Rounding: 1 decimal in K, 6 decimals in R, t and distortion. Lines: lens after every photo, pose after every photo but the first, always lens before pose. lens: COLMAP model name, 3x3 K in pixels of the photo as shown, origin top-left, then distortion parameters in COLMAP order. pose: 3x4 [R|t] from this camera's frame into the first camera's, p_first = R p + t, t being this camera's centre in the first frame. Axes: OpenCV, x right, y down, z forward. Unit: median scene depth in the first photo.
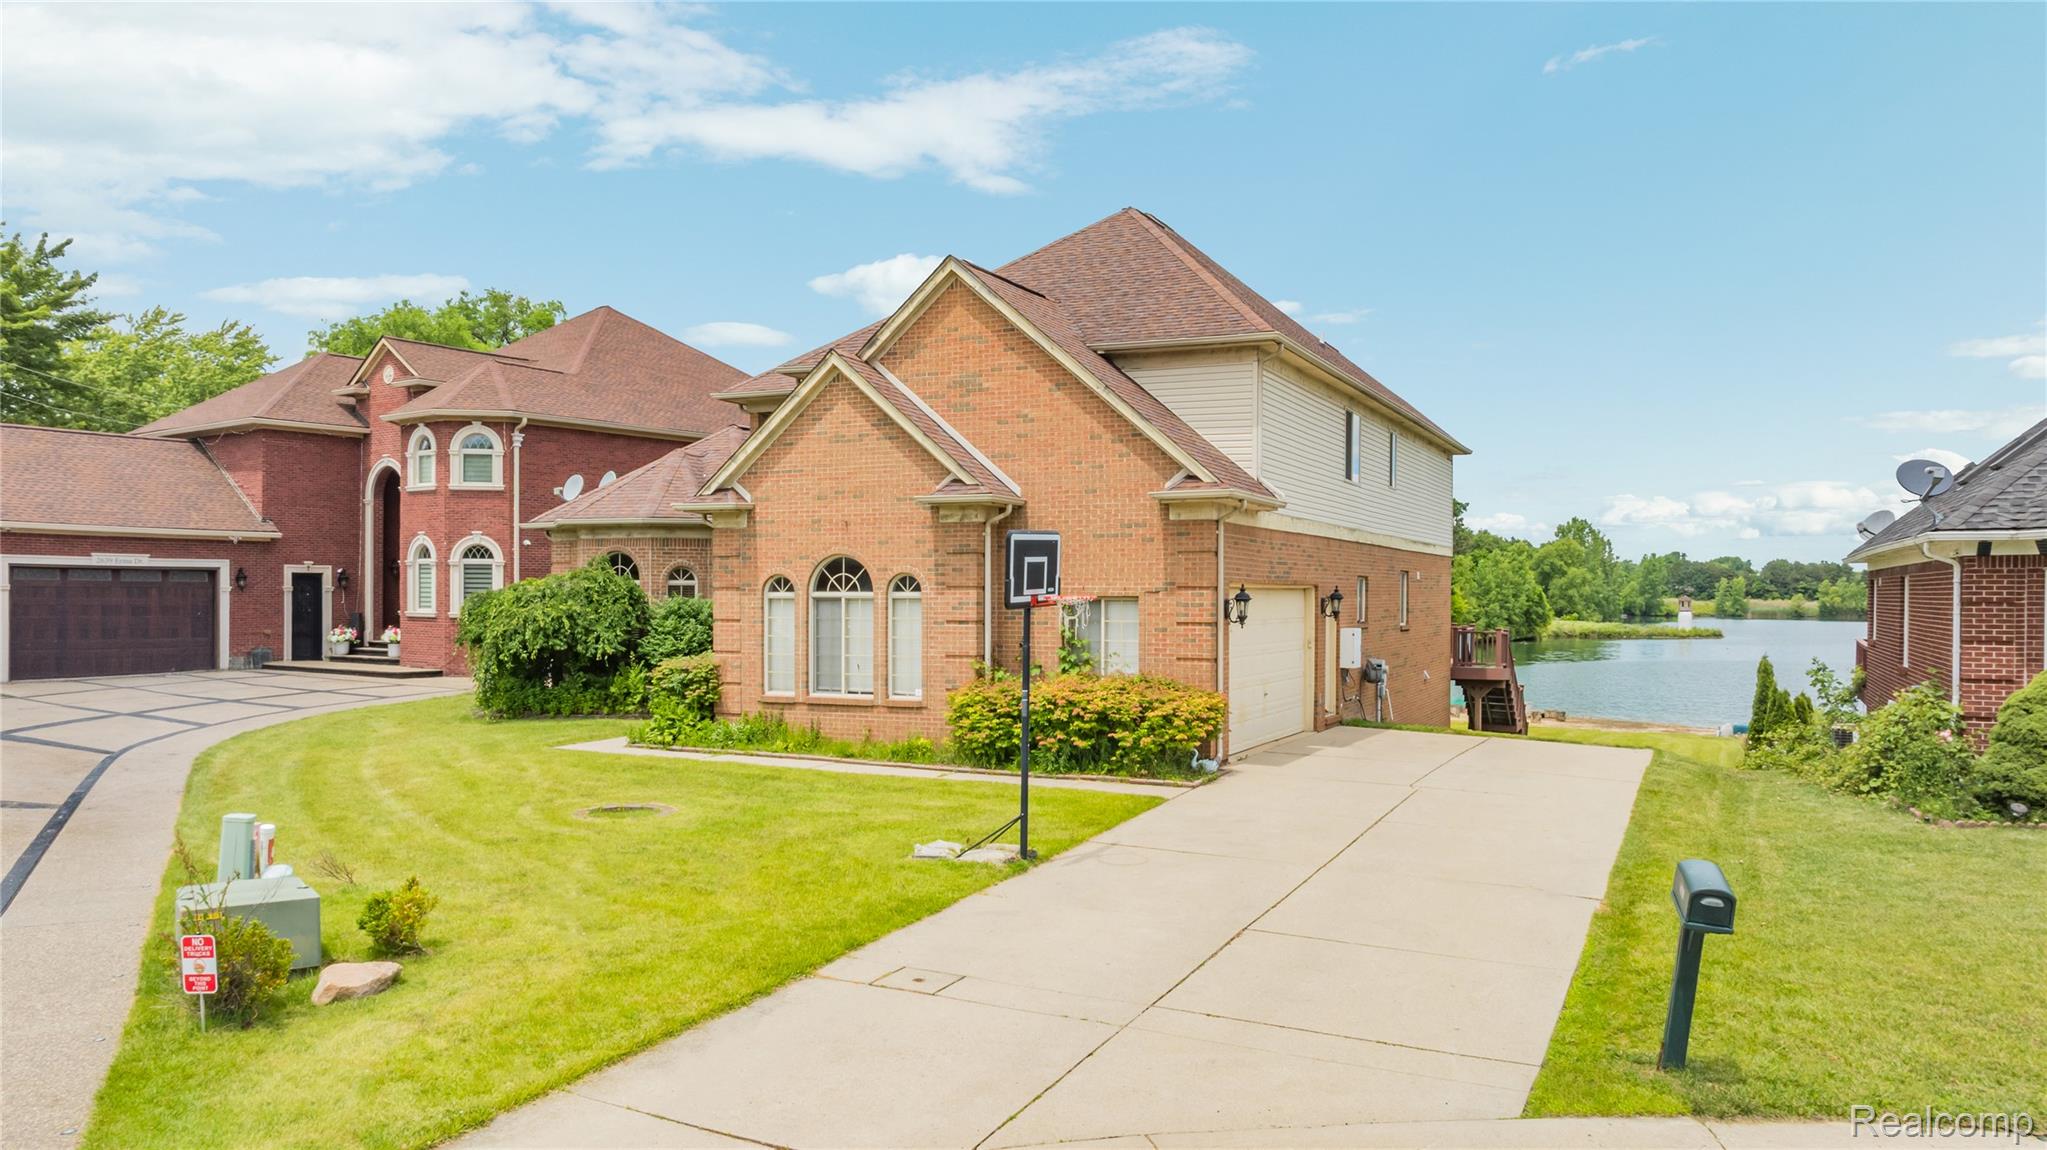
lens RADIAL K [[1455.9, 0, 1027.9], [0, 1455.9, 600.4], [0, 0, 1]] dist [-0.029806, 0.008950]
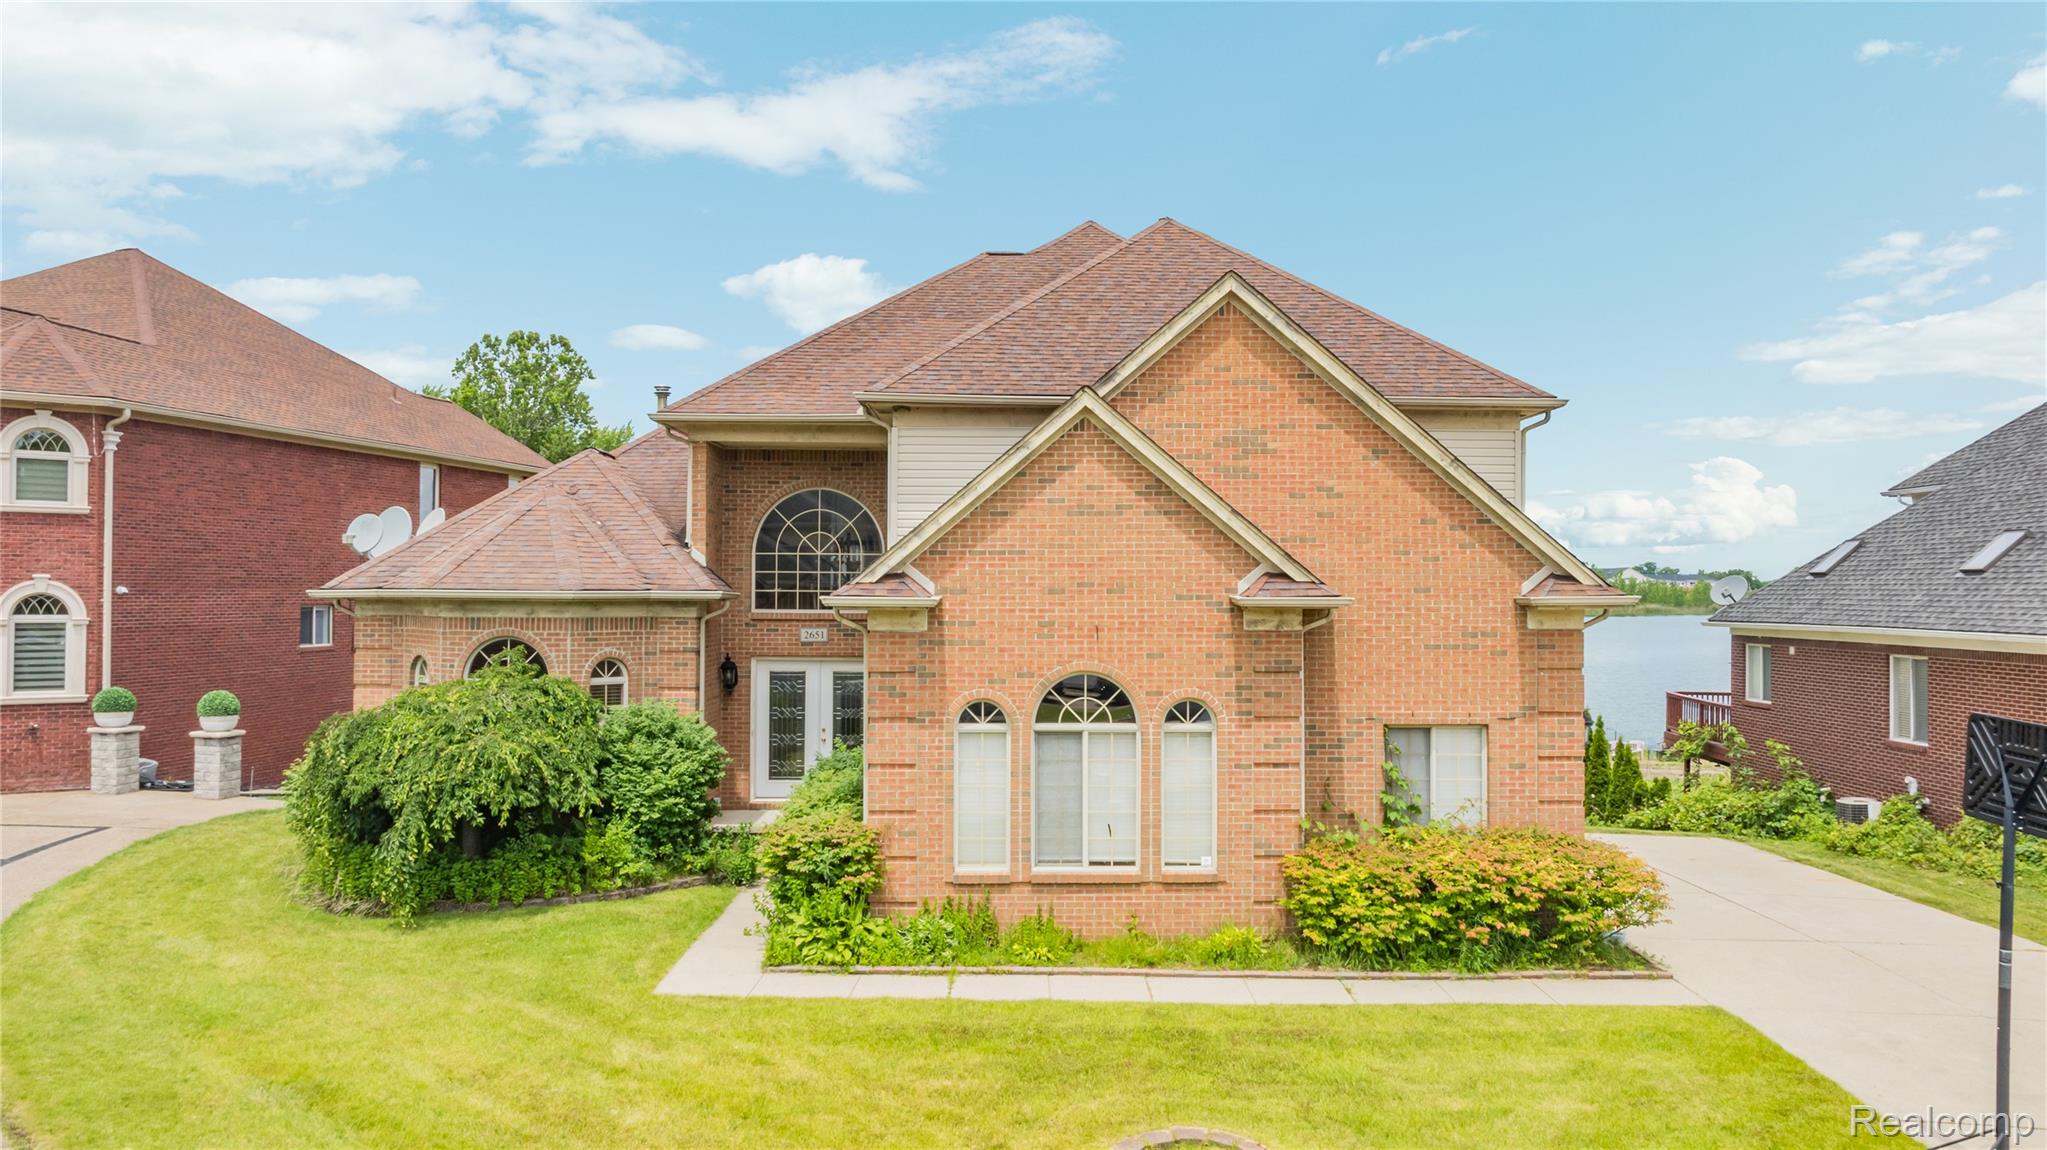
lens RADIAL K [[1455.9, 0, 1011.6], [0, 1455.9, 556.6], [0, 0, 1]] dist [-0.029806, 0.008950]
pose [[0.902546, 0.008255, 0.430514, -0.459120], [0.001466, 0.999752, -0.022243, -0.070657], [-0.430591, 0.020706, 0.902310, 0.361451]]
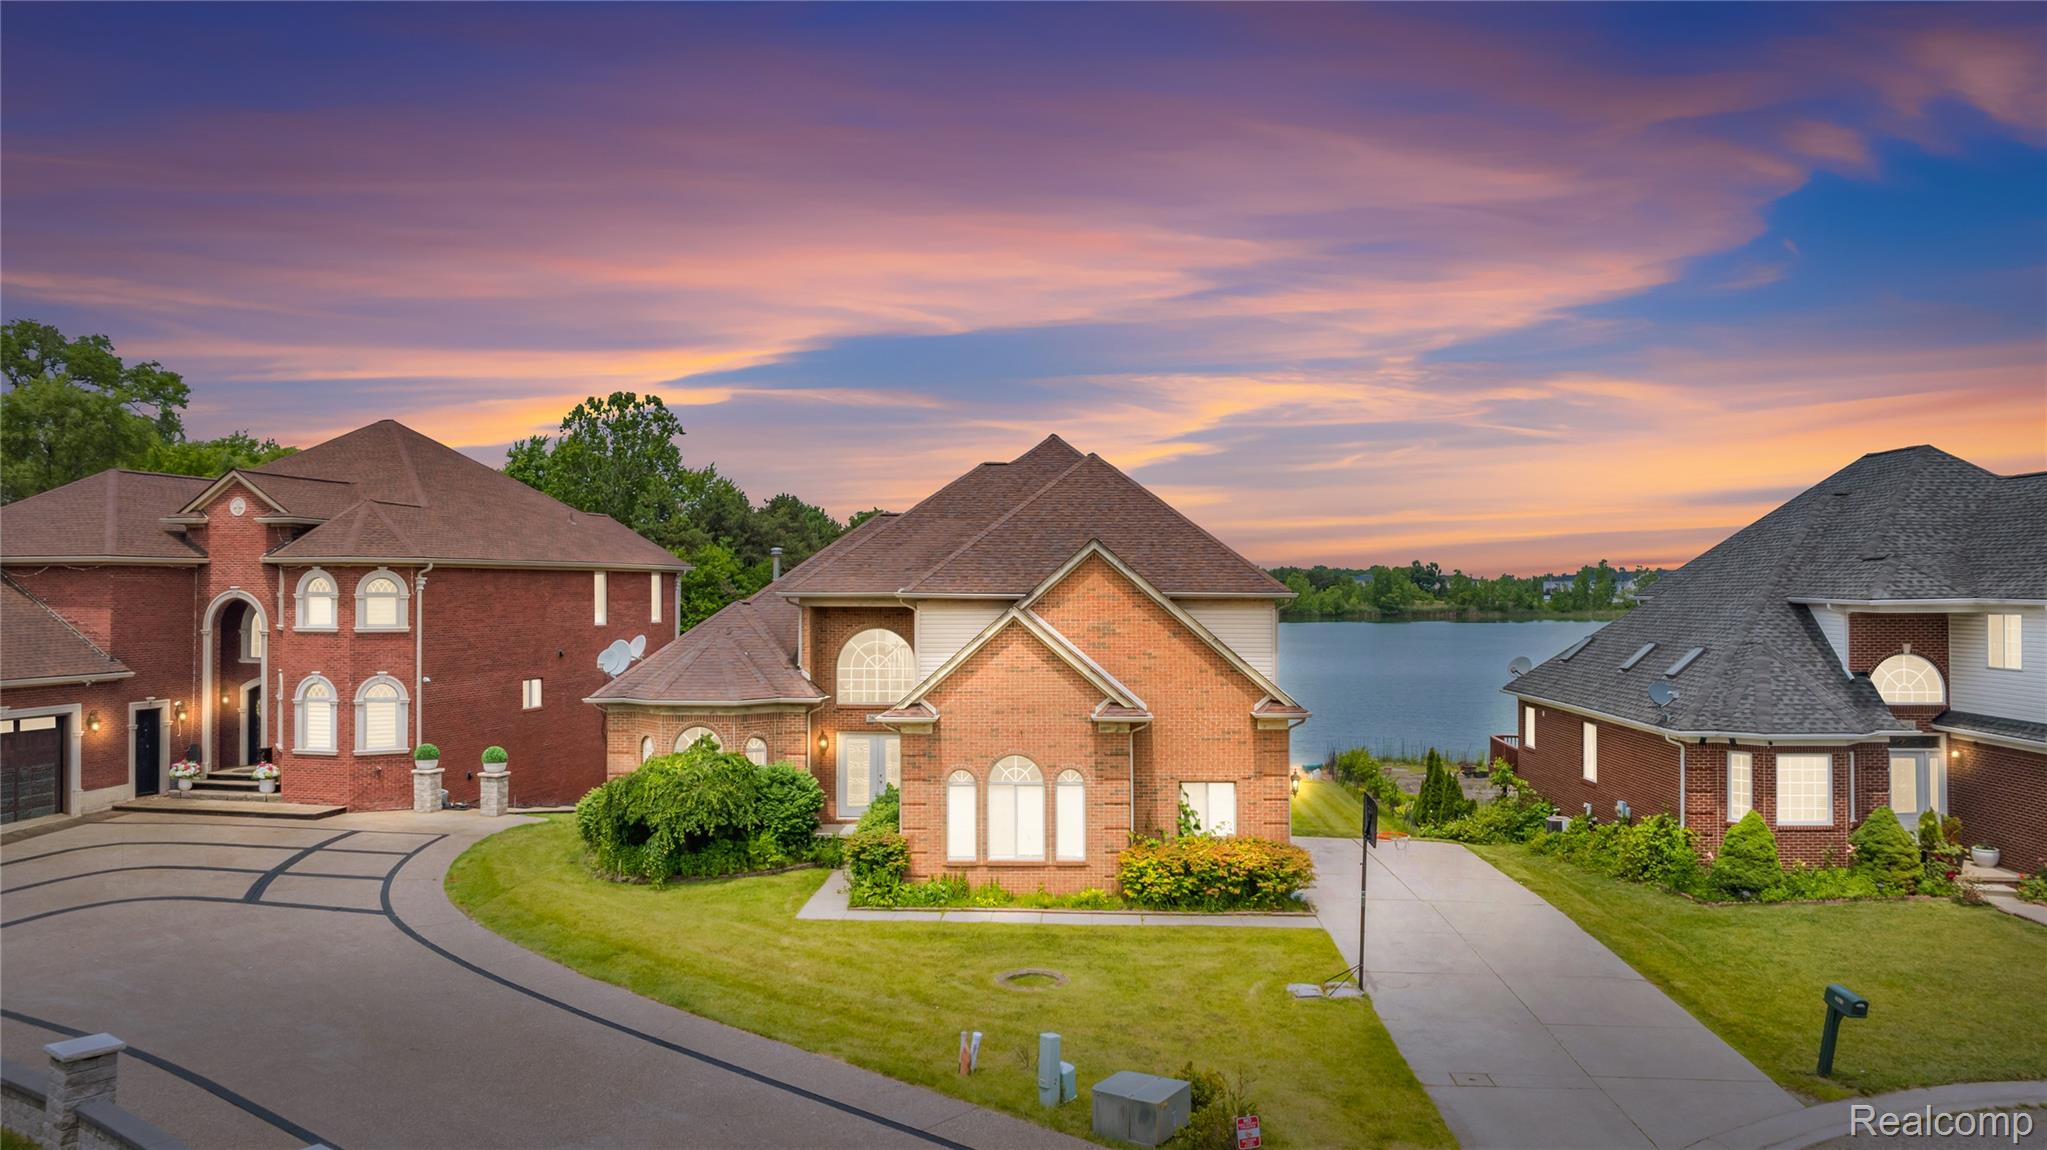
lens RADIAL K [[1455.9, 0, 1015.6], [0, 1455.9, 556.9], [0, 0, 1]] dist [-0.029806, 0.008950]
pose [[0.919928, 0.002045, 0.392081, -0.646479], [0.007298, 0.999724, -0.022337, -0.181684], [-0.392019, 0.023410, 0.919659, -0.247032]]
